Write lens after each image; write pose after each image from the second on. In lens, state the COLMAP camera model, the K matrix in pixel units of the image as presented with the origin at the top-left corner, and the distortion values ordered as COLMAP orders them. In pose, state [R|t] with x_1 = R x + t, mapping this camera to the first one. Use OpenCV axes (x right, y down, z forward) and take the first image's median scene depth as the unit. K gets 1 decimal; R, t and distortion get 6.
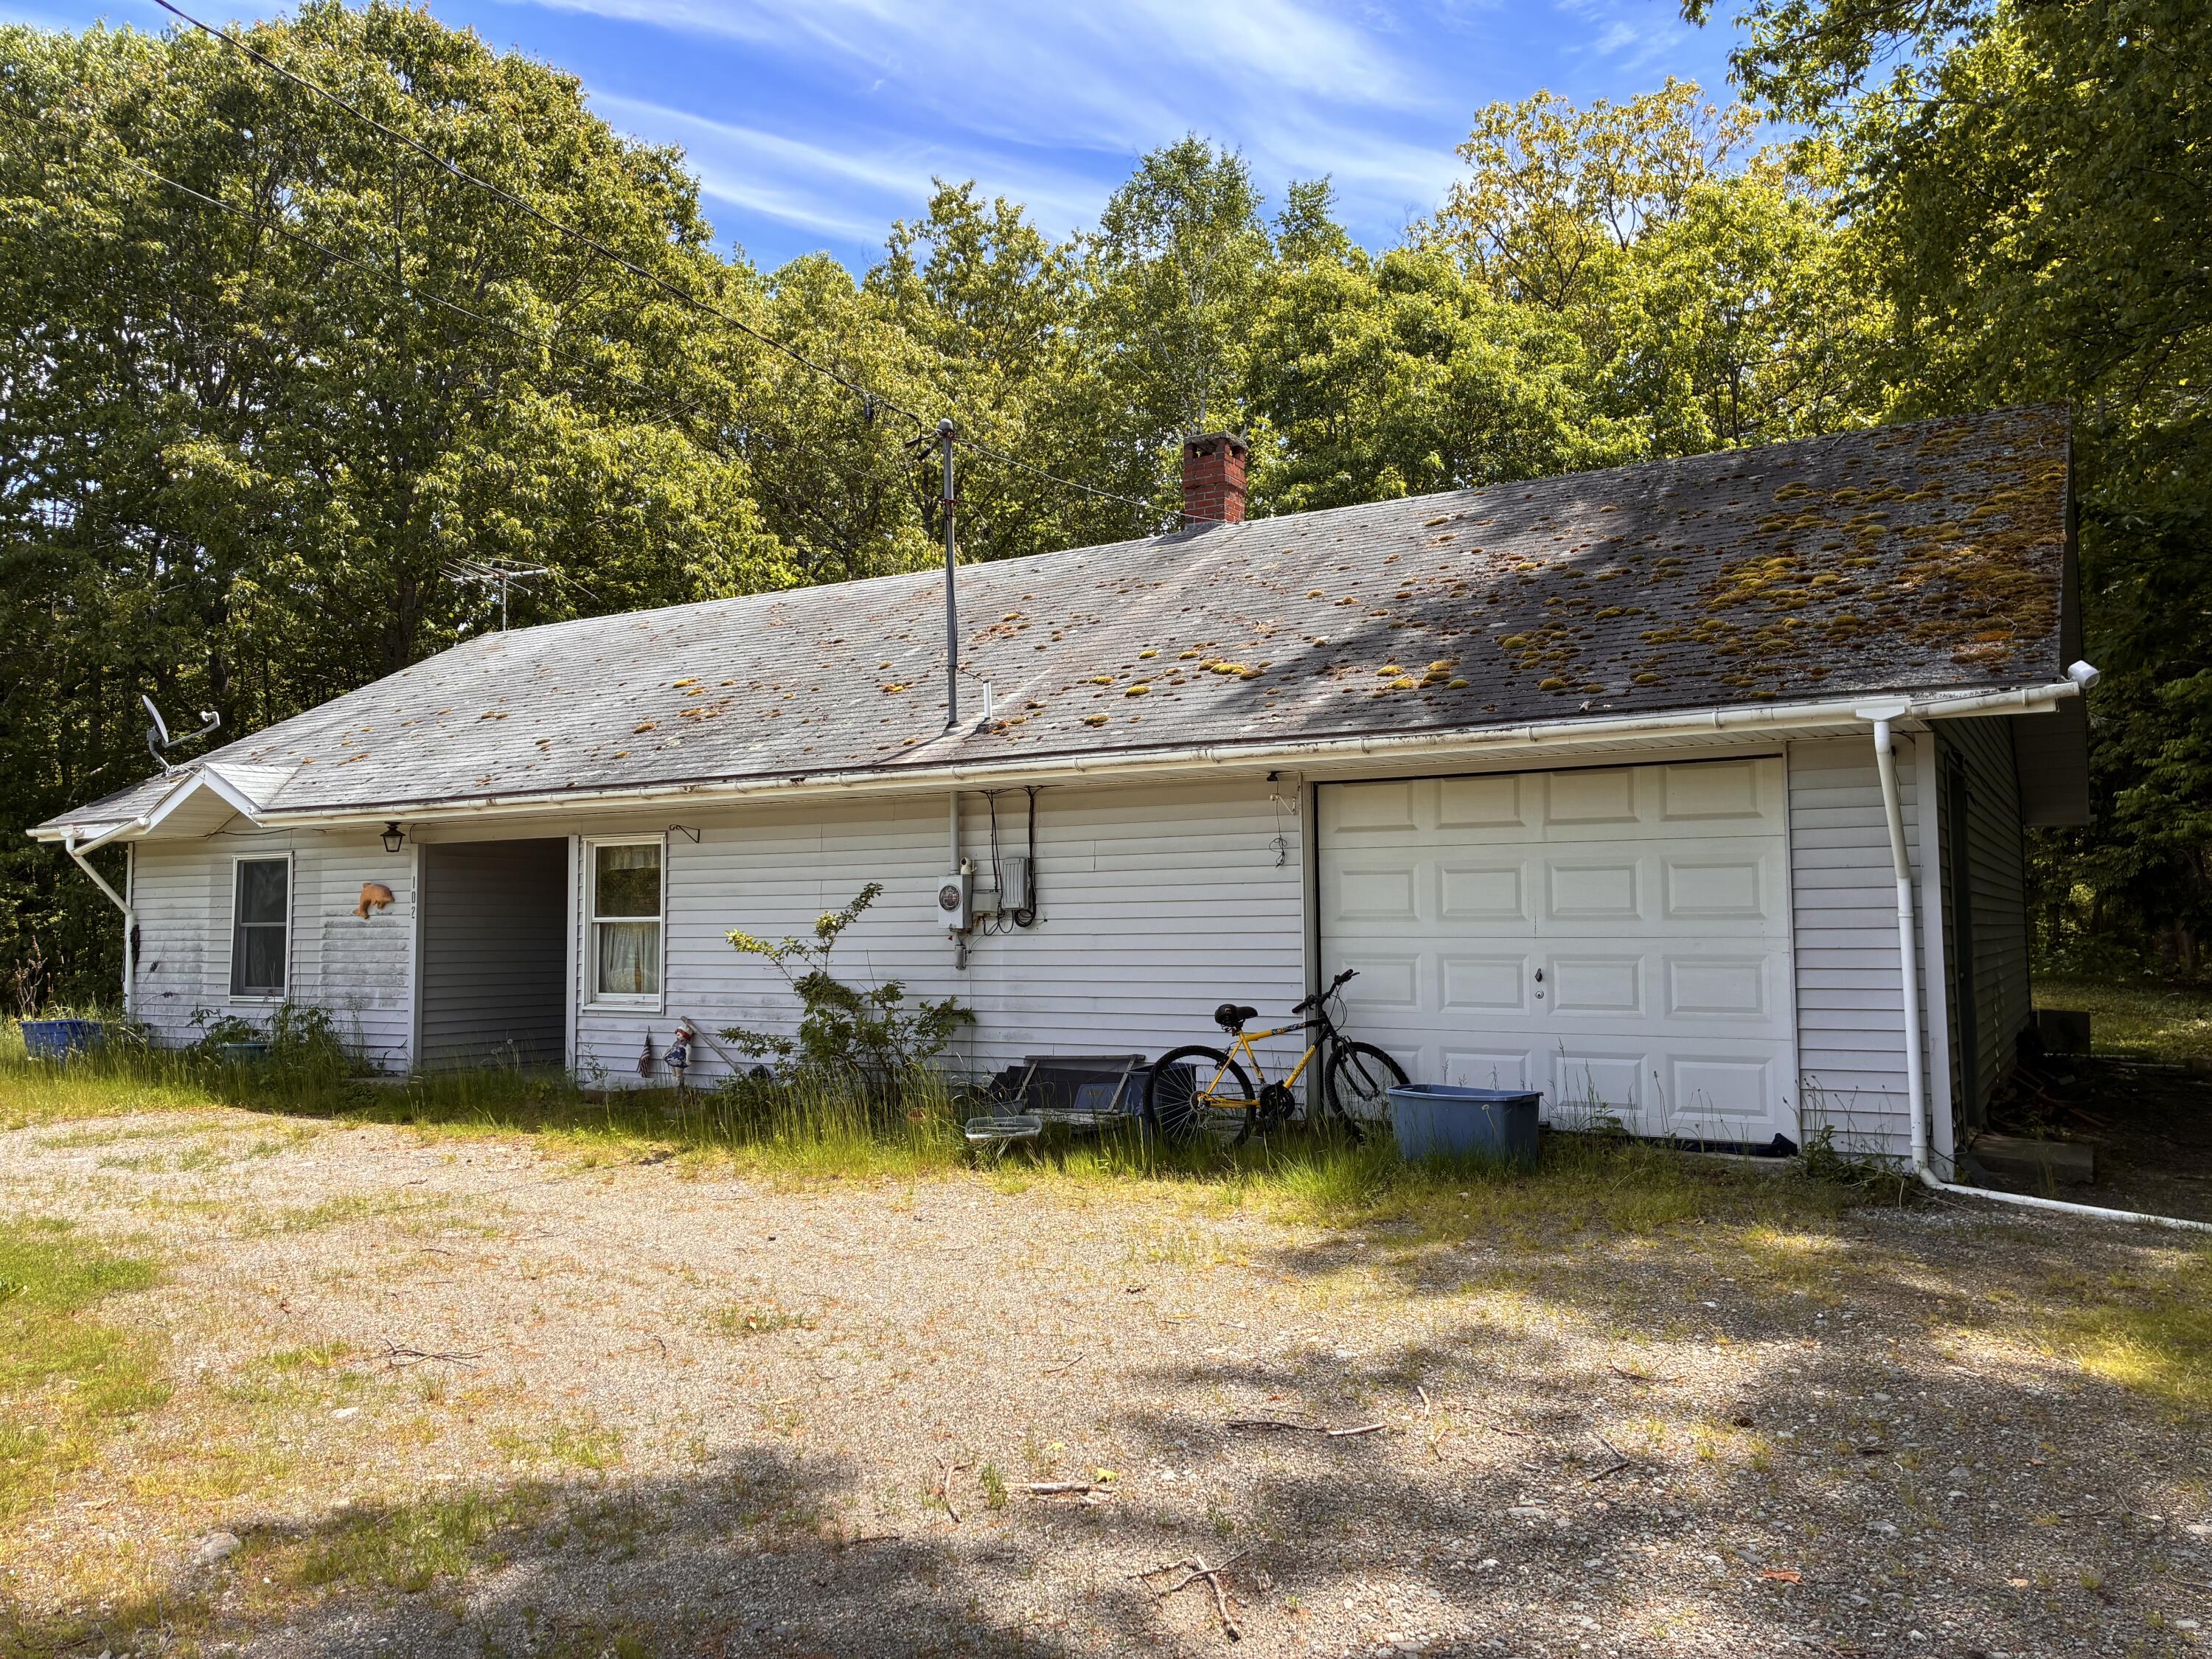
lens RADIAL K [[1684.0, 0, 1106.0], [0, 1684.0, 829.5], [0, 0, 1]] dist [0.082332, -0.128440]
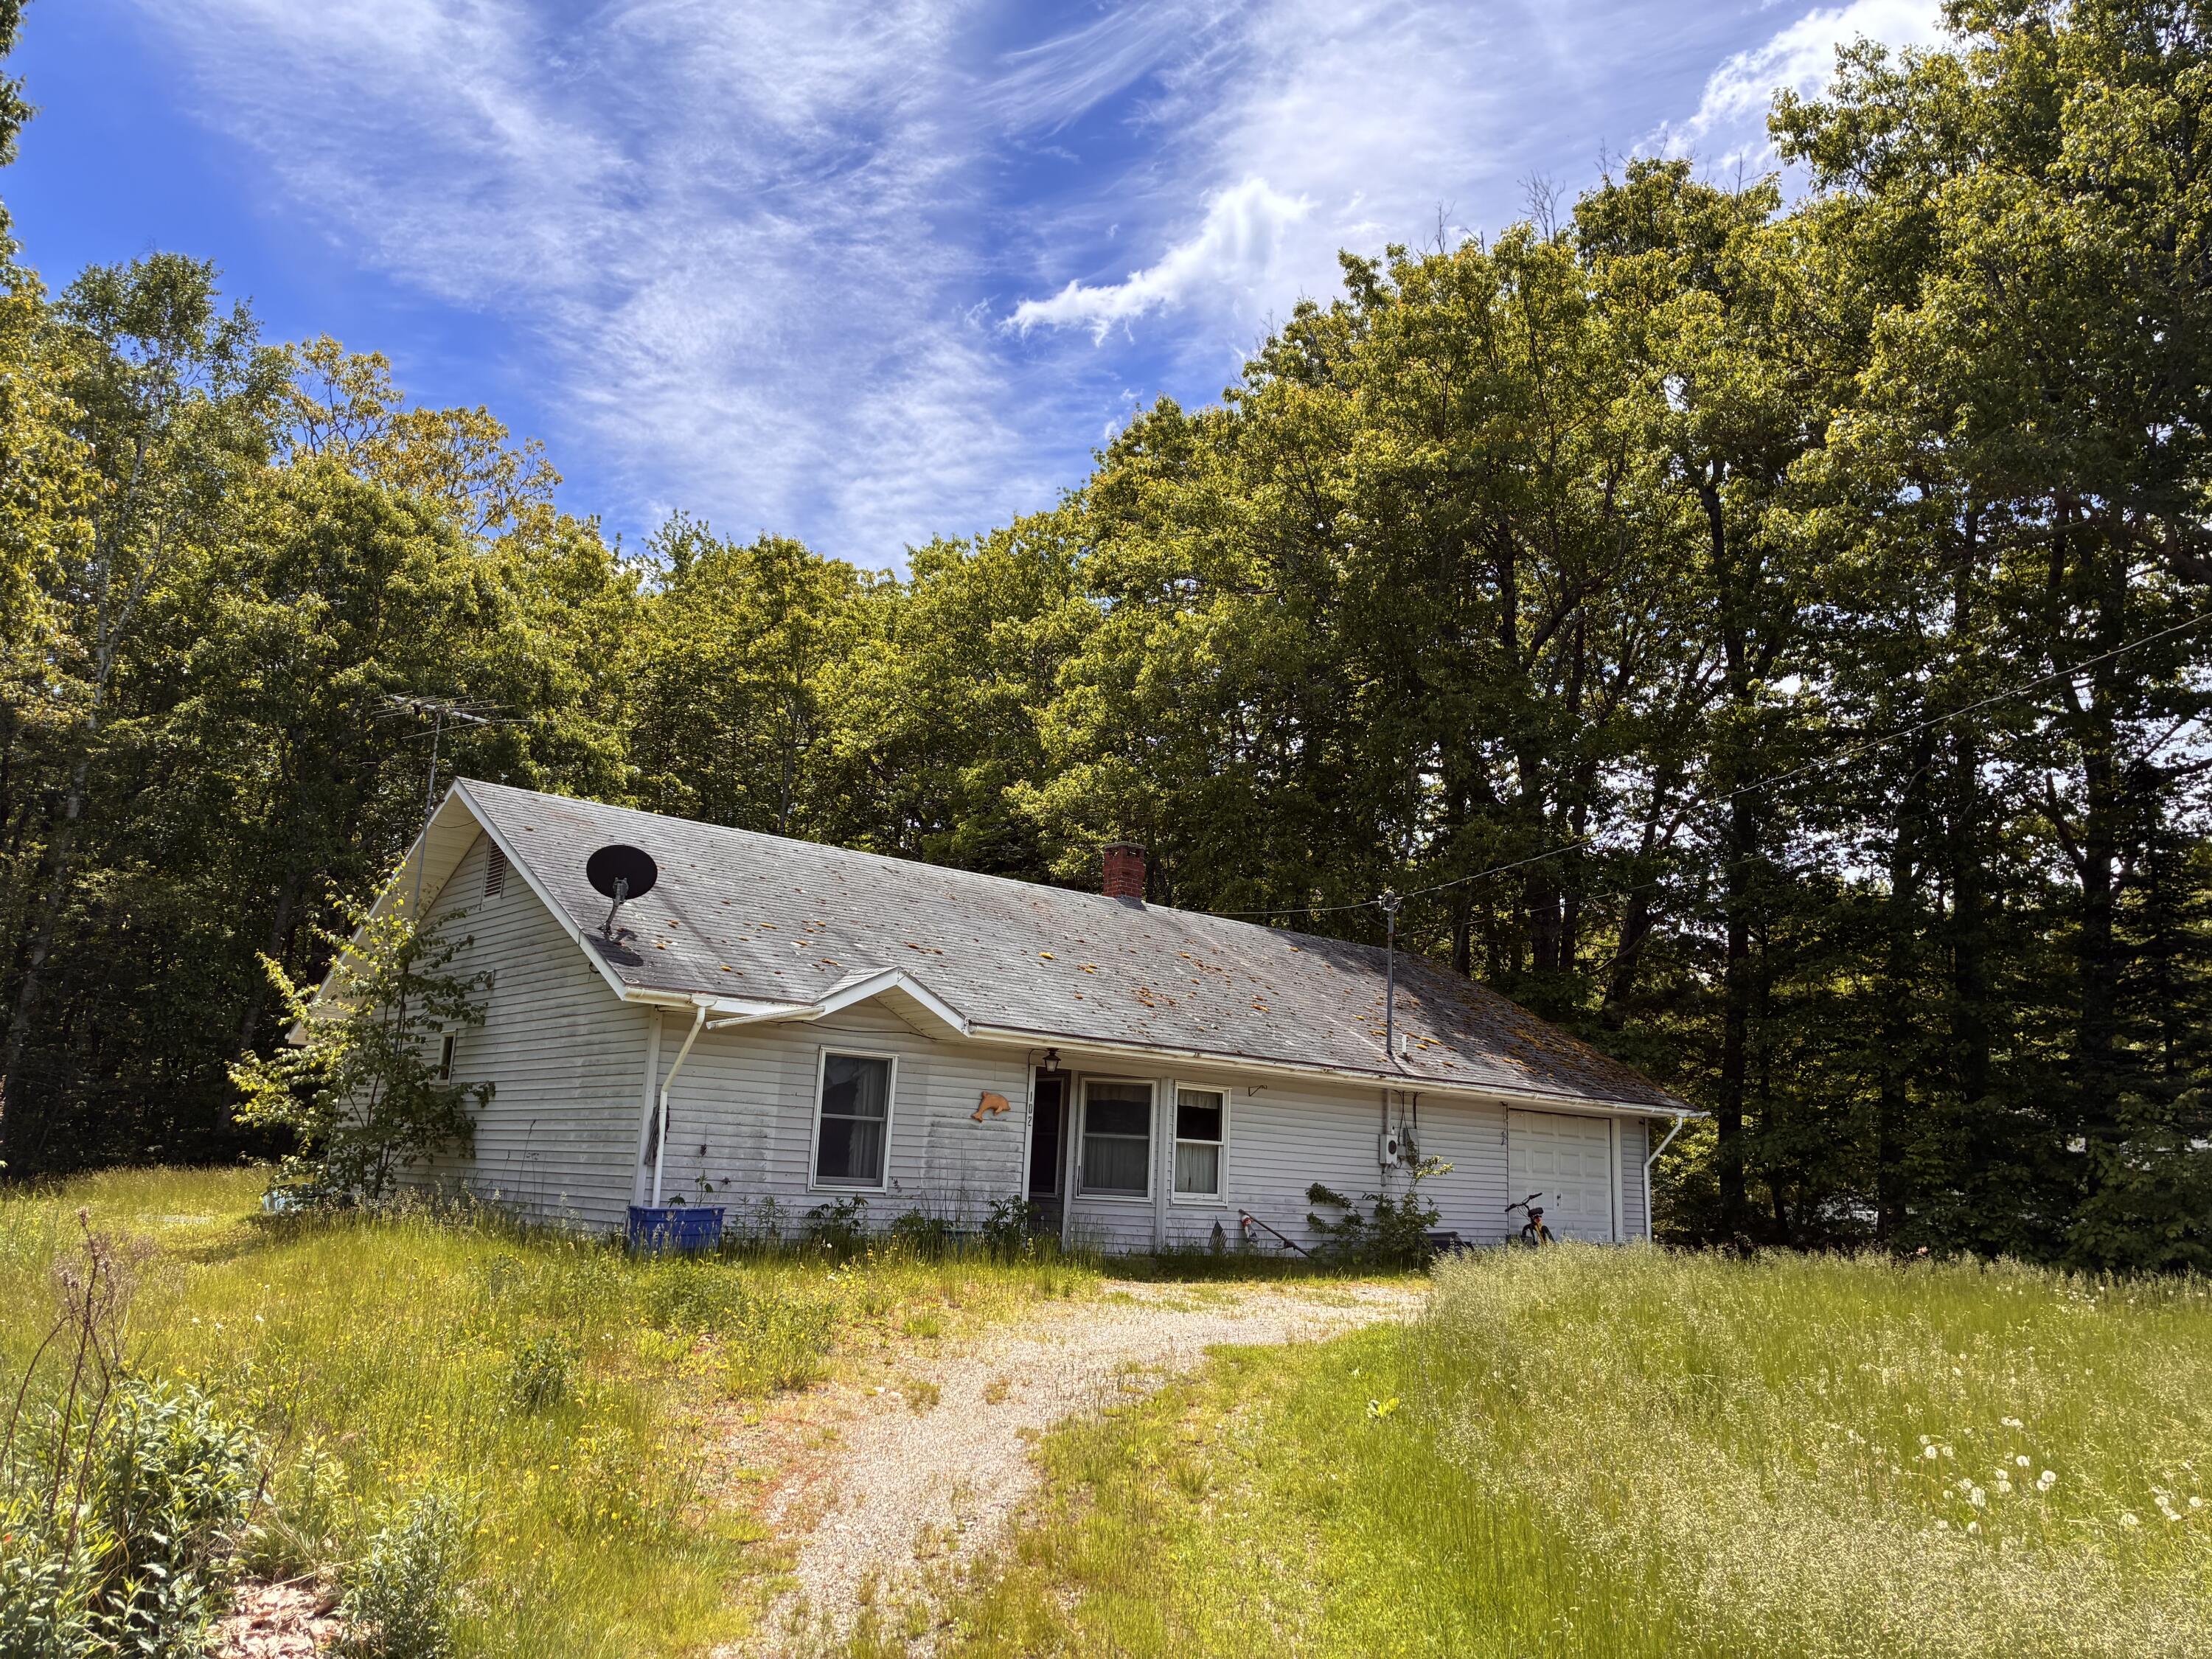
lens RADIAL K [[1684.0, 0, 1106.0], [0, 1684.0, 829.5], [0, 0, 1]] dist [0.082332, -0.128440]
pose [[0.292683, 0.219472, 0.930682, -1.538020], [-0.102396, 0.974900, -0.197697, 0.076679], [-0.950711, -0.037436, 0.307810, 0.556981]]
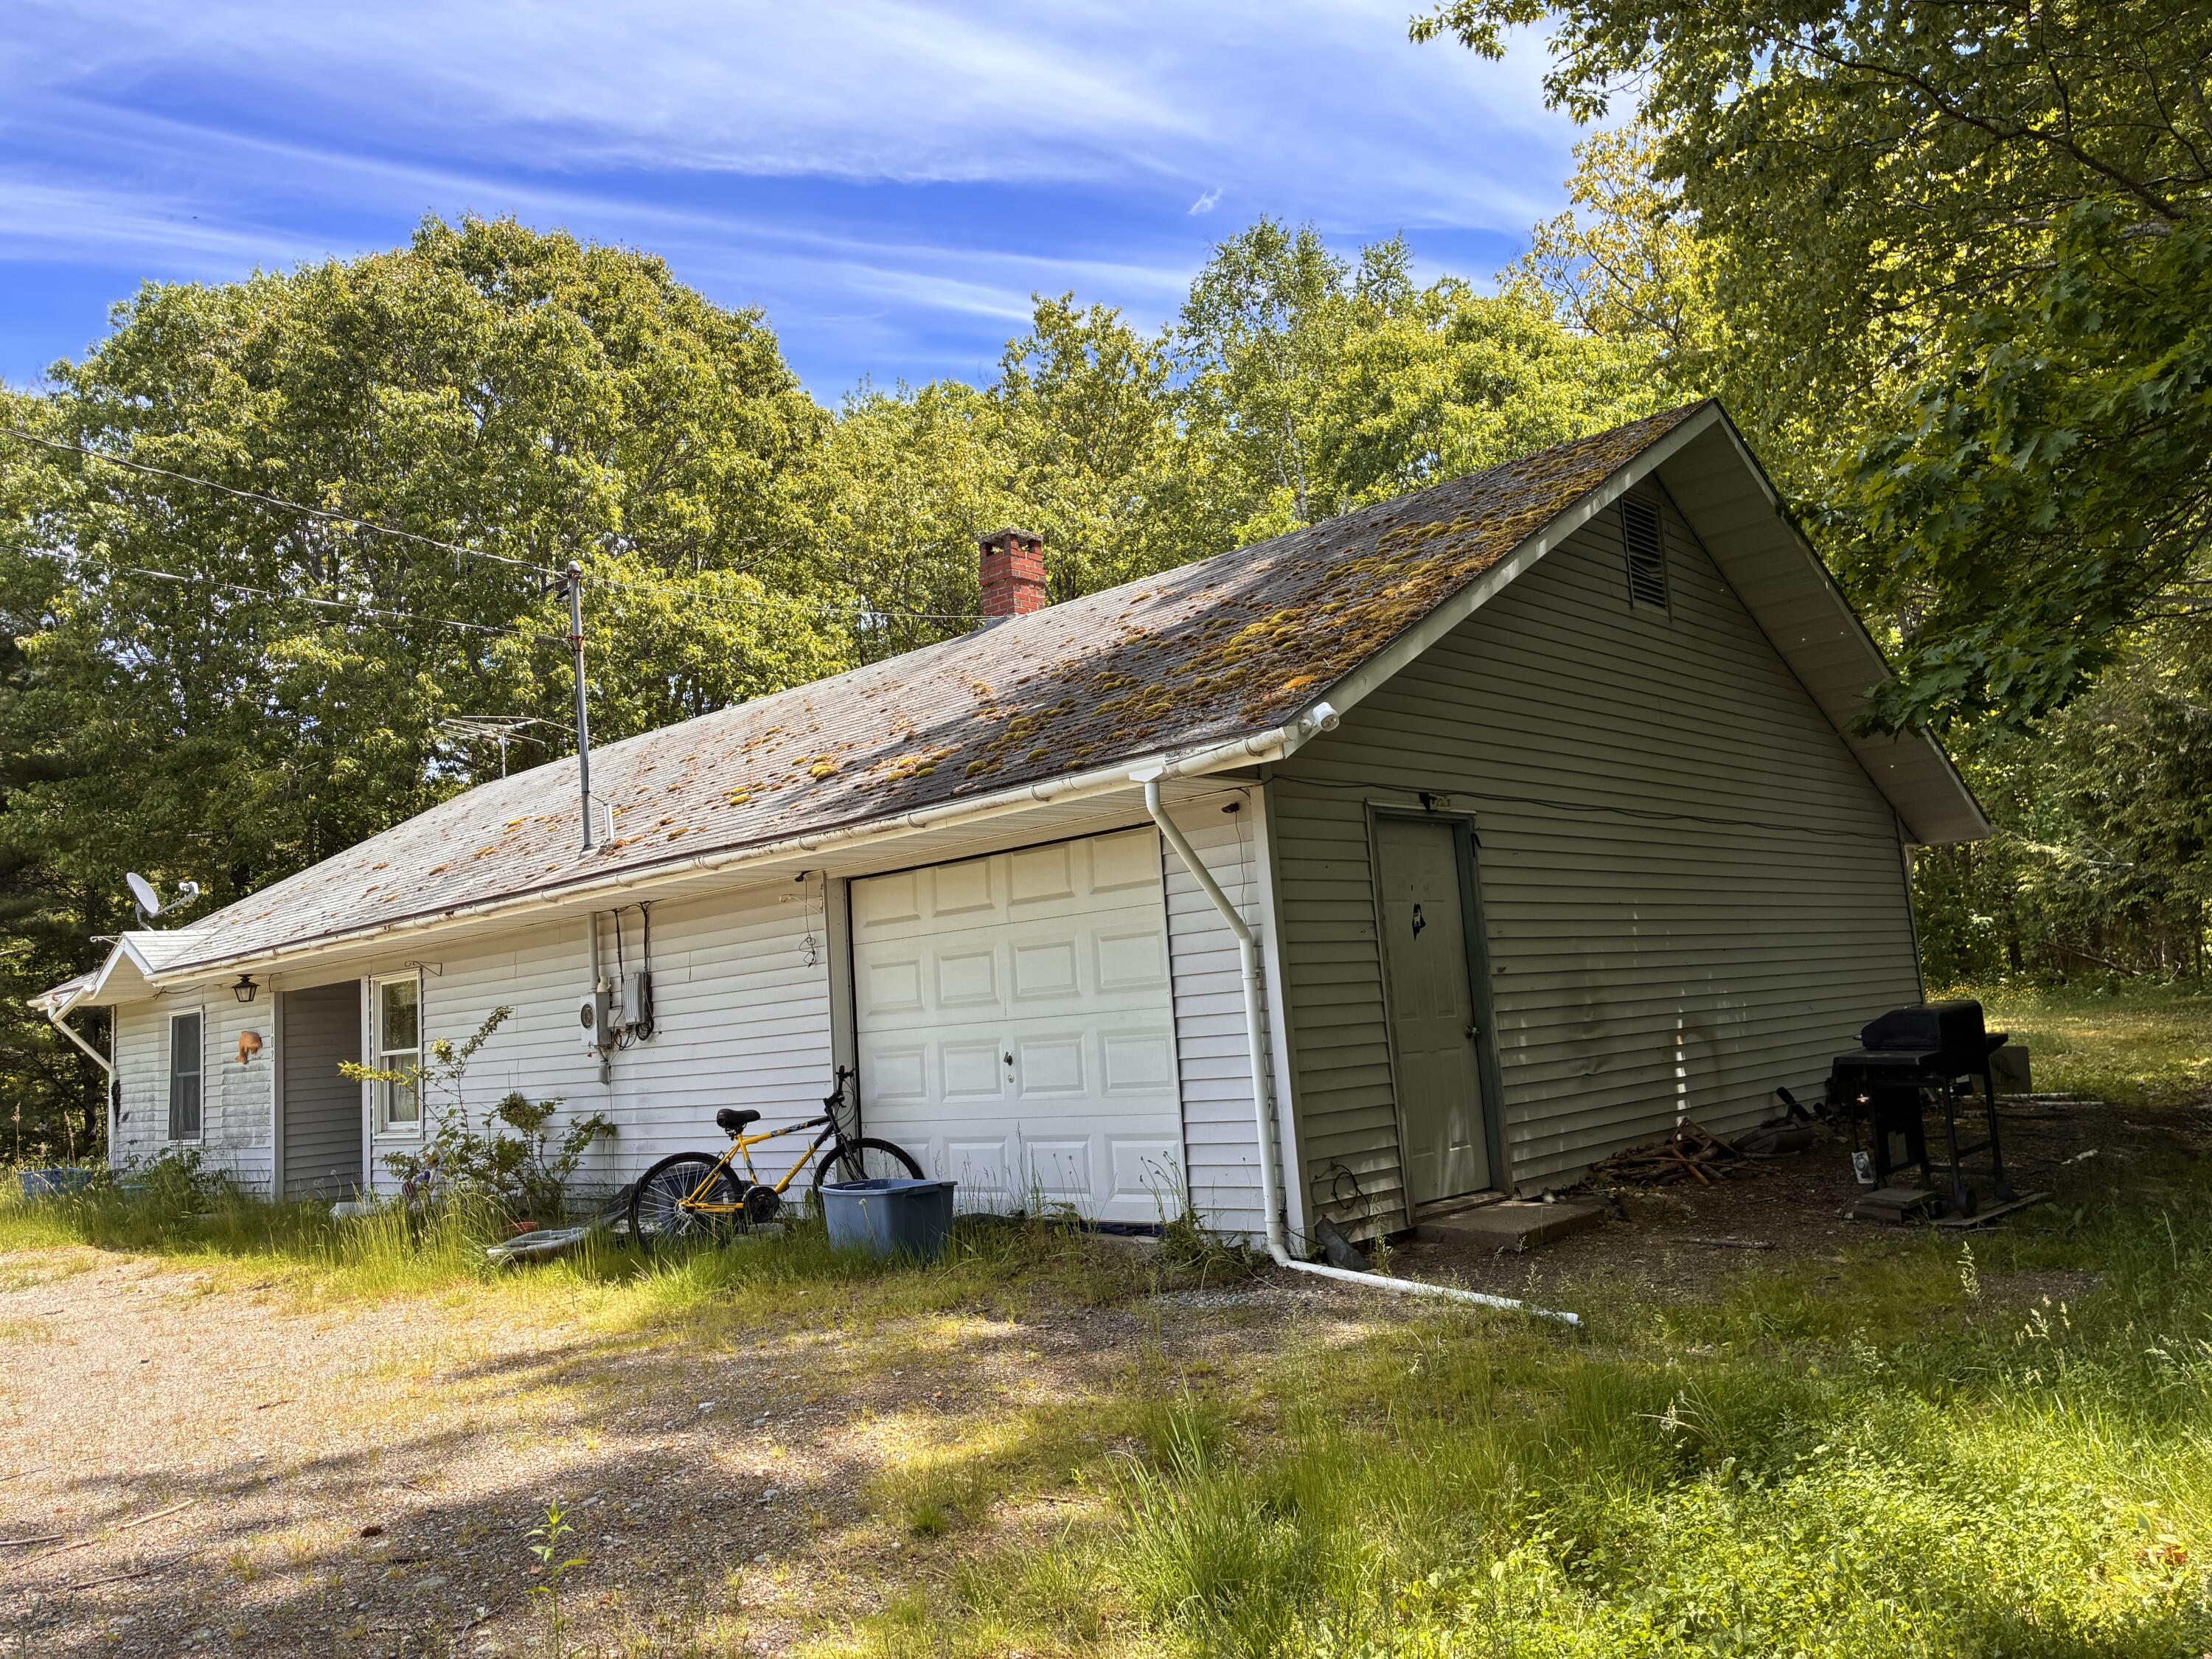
lens RADIAL K [[1679.5, 0, 993.7], [0, 1679.5, 828.2], [0, 0, 1]] dist [0.098682, -0.241885]
pose [[0.978166, -0.088241, -0.188162, 0.271236], [0.077719, 0.995008, -0.062601, 0.007908], [0.192746, 0.046611, 0.980141, 0.020047]]
